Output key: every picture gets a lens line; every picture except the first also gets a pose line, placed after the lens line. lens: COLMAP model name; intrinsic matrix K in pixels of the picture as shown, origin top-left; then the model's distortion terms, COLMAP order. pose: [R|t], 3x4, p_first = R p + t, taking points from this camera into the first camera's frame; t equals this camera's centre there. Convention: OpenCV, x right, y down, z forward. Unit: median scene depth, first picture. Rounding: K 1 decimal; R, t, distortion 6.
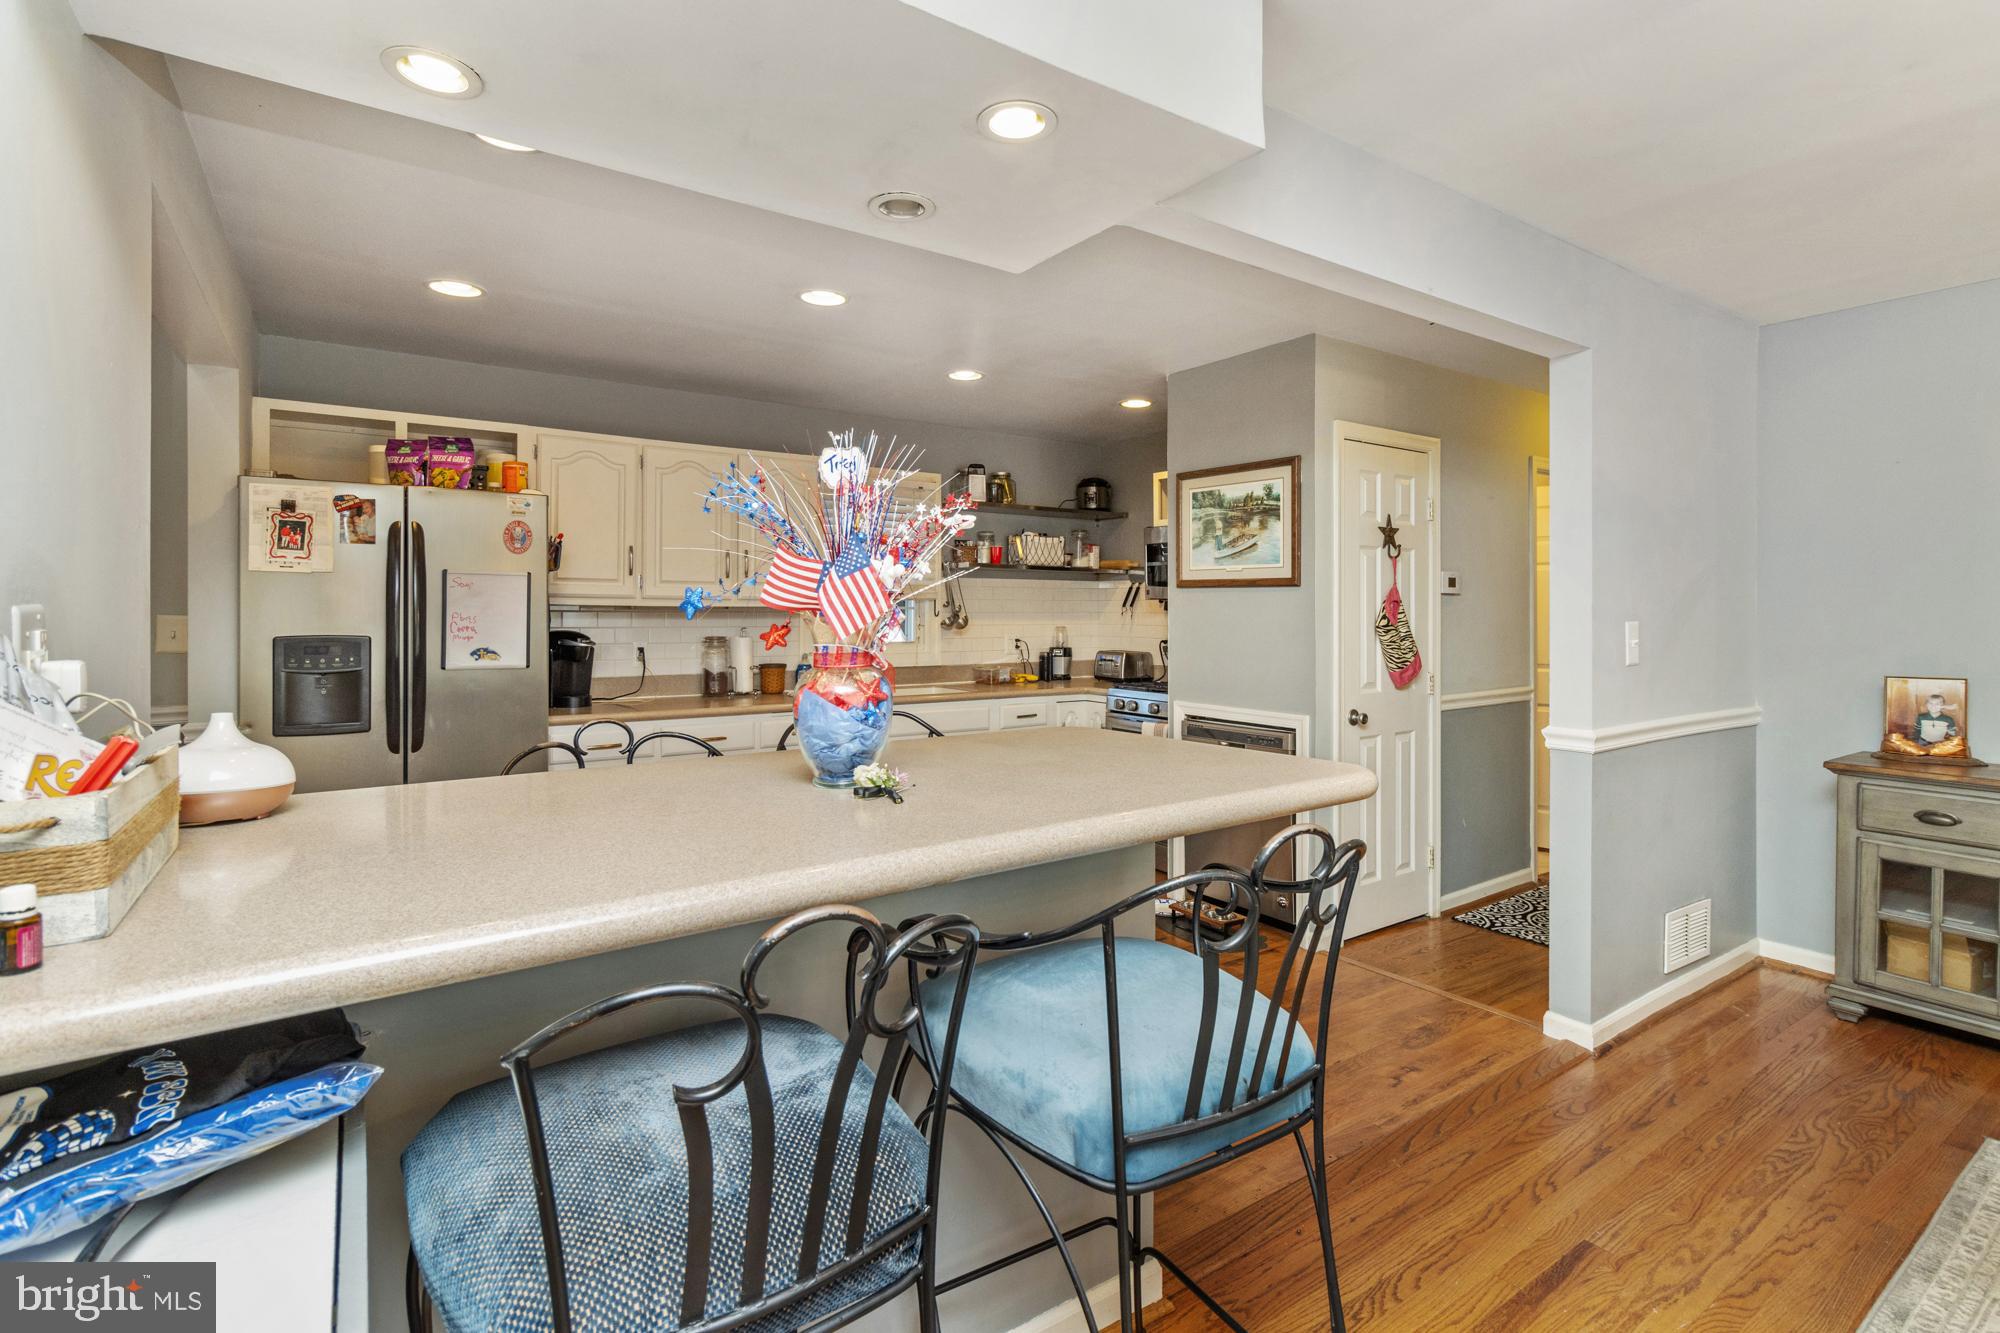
lens RADIAL K [[939.2, 0, 1016.6], [0, 939.2, 612.8], [0, 0, 1]] dist [0.001389, -0.000060]
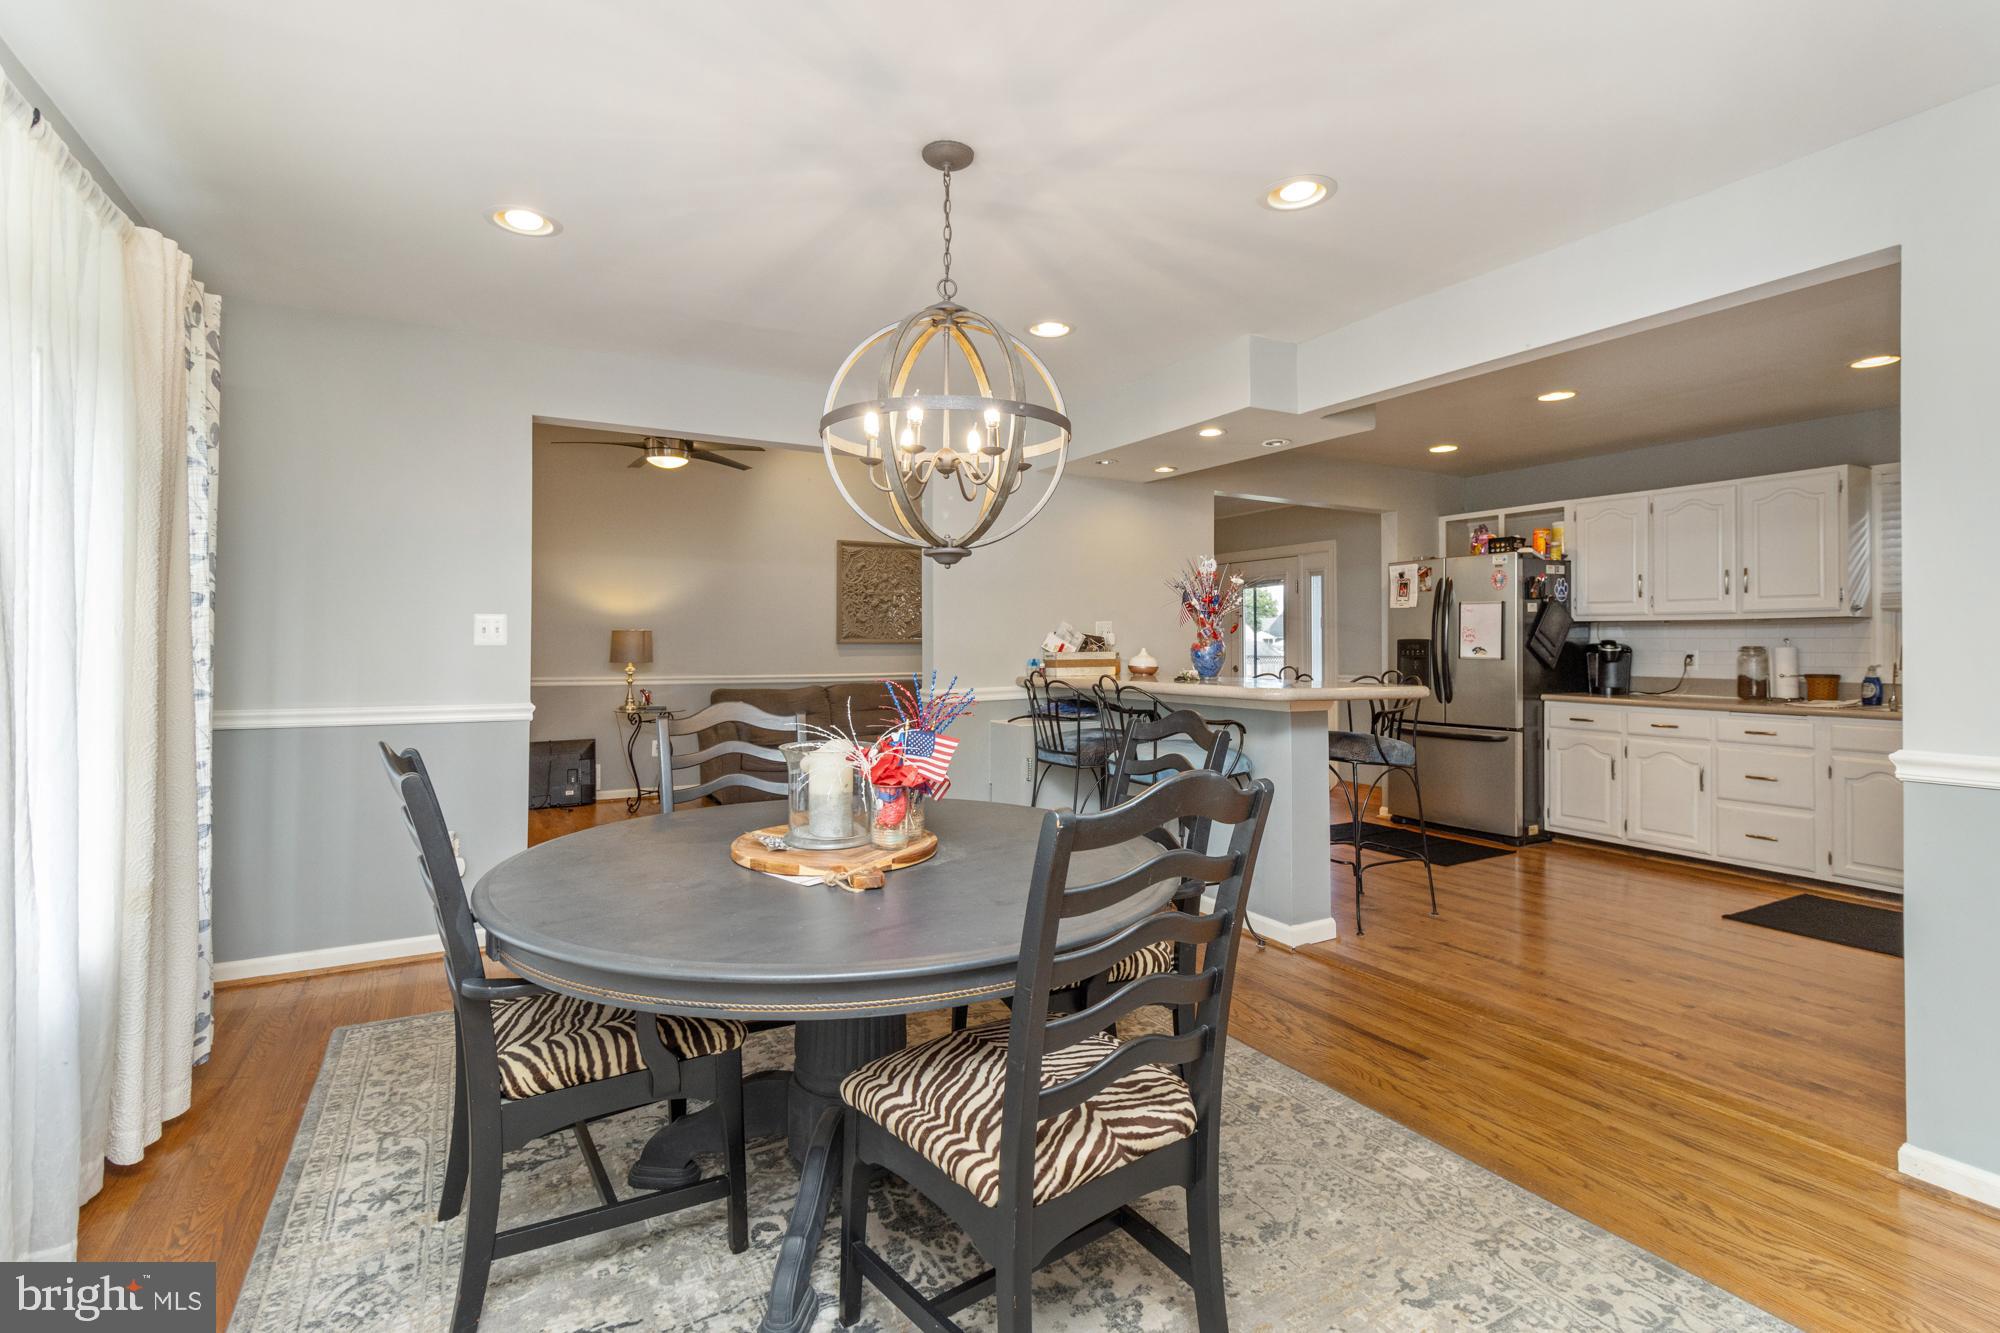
lens RADIAL K [[928.0, 0, 1003.3], [0, 928.0, 634.4], [0, 0, 1]] dist [0.000068, 0.000052]
pose [[-0.092833, -0.012742, -0.995600, 1.073092], [-0.002833, 0.999917, -0.012533, 0.034663], [0.995678, 0.001657, -0.092862, 0.266624]]
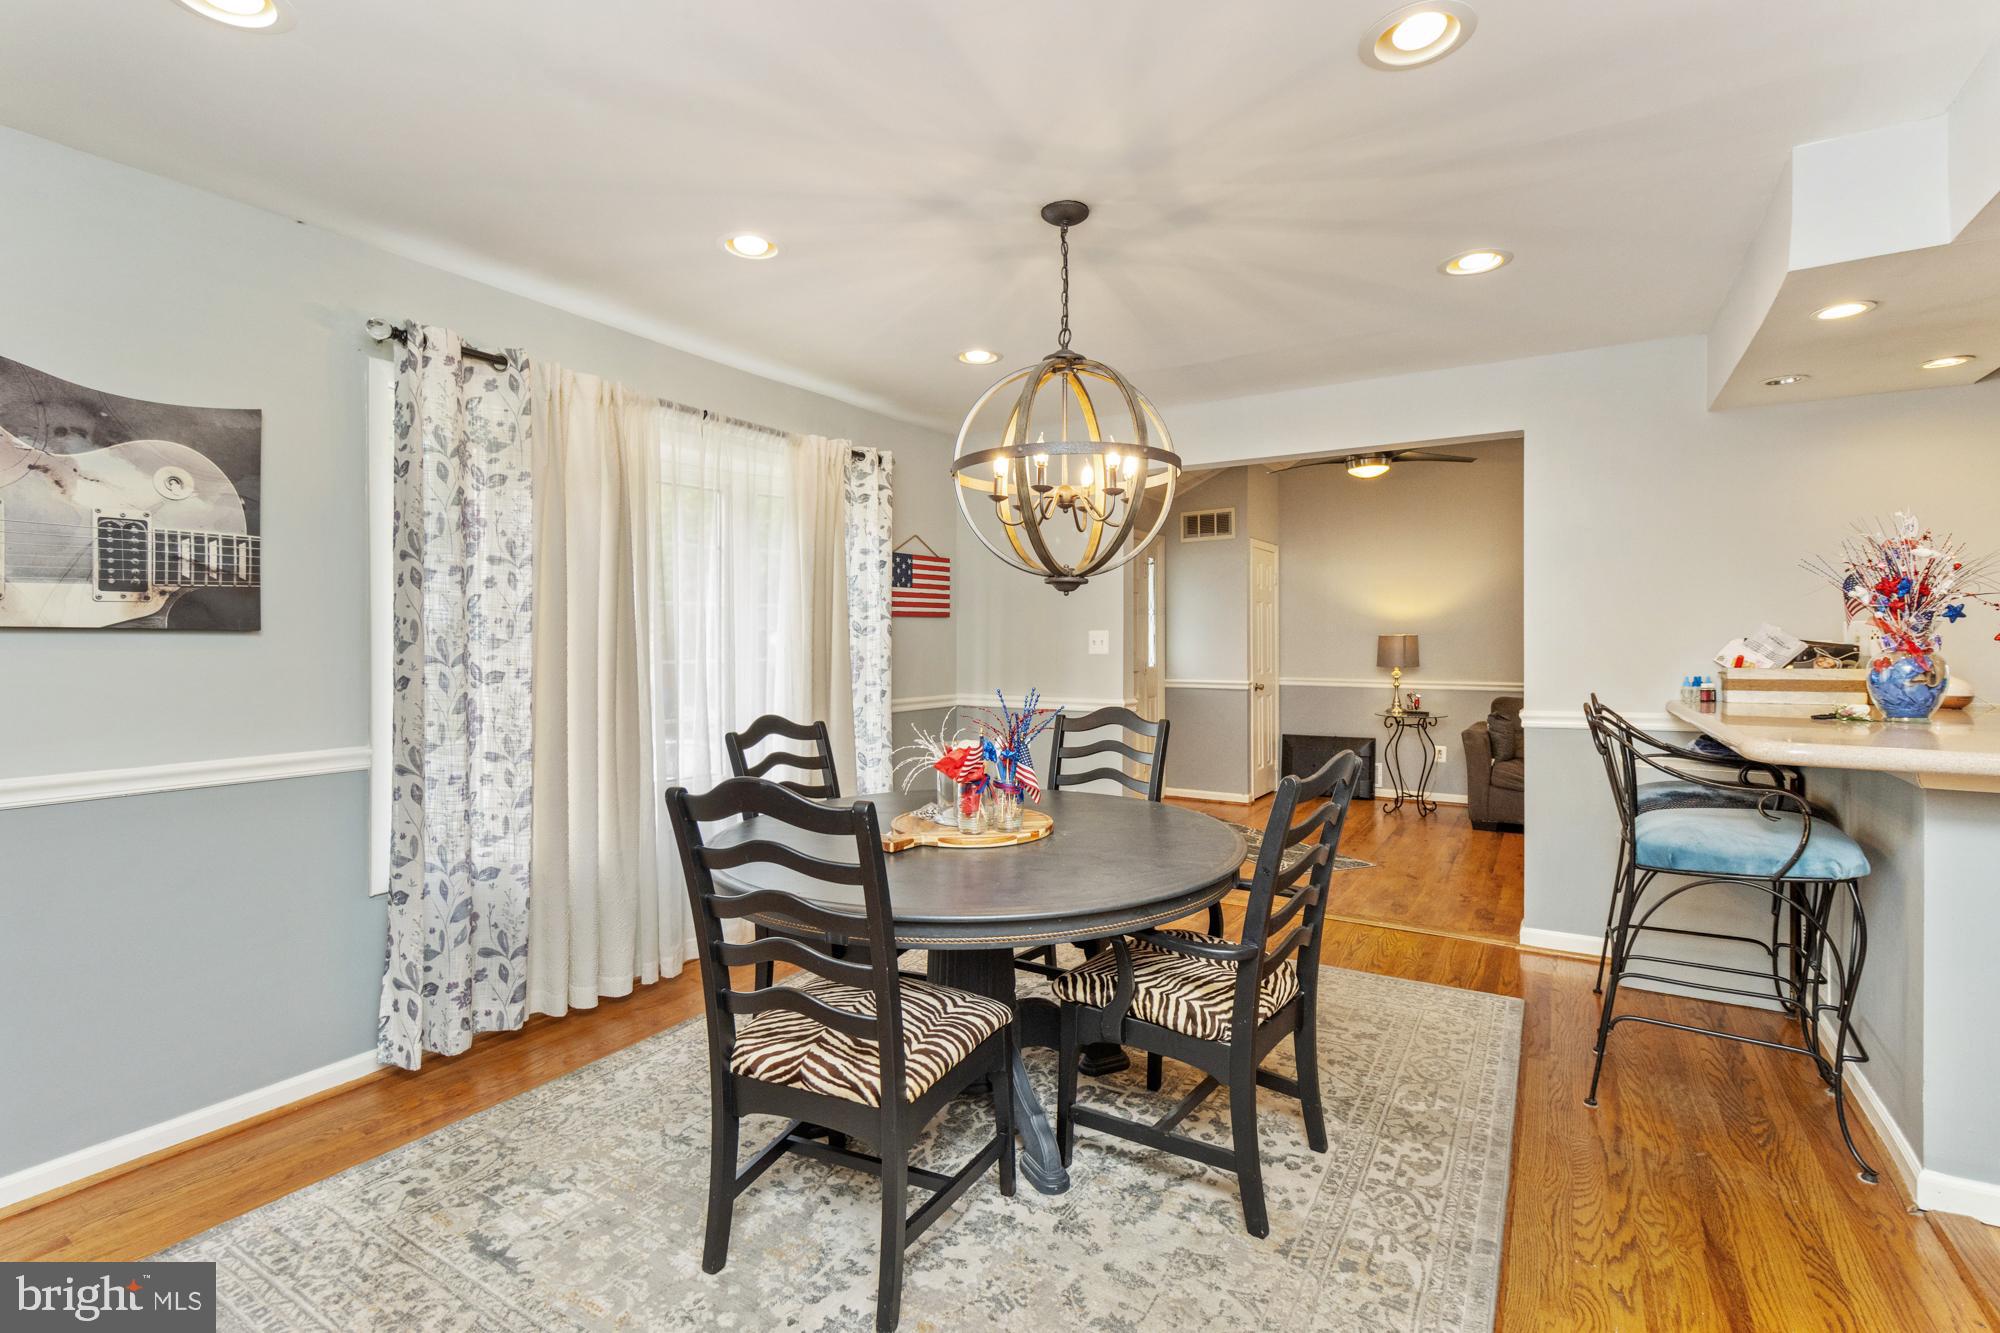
lens RADIAL K [[927.1, 0, 1014.0], [0, 927.1, 653.0], [0, 0, 1]] dist [0.001734, 0.000061]
pose [[-0.915858, 0.006032, -0.401457, 0.779066], [0.000730, 0.999911, 0.013358, 0.016380], [0.401502, 0.011941, -0.915780, 0.758287]]
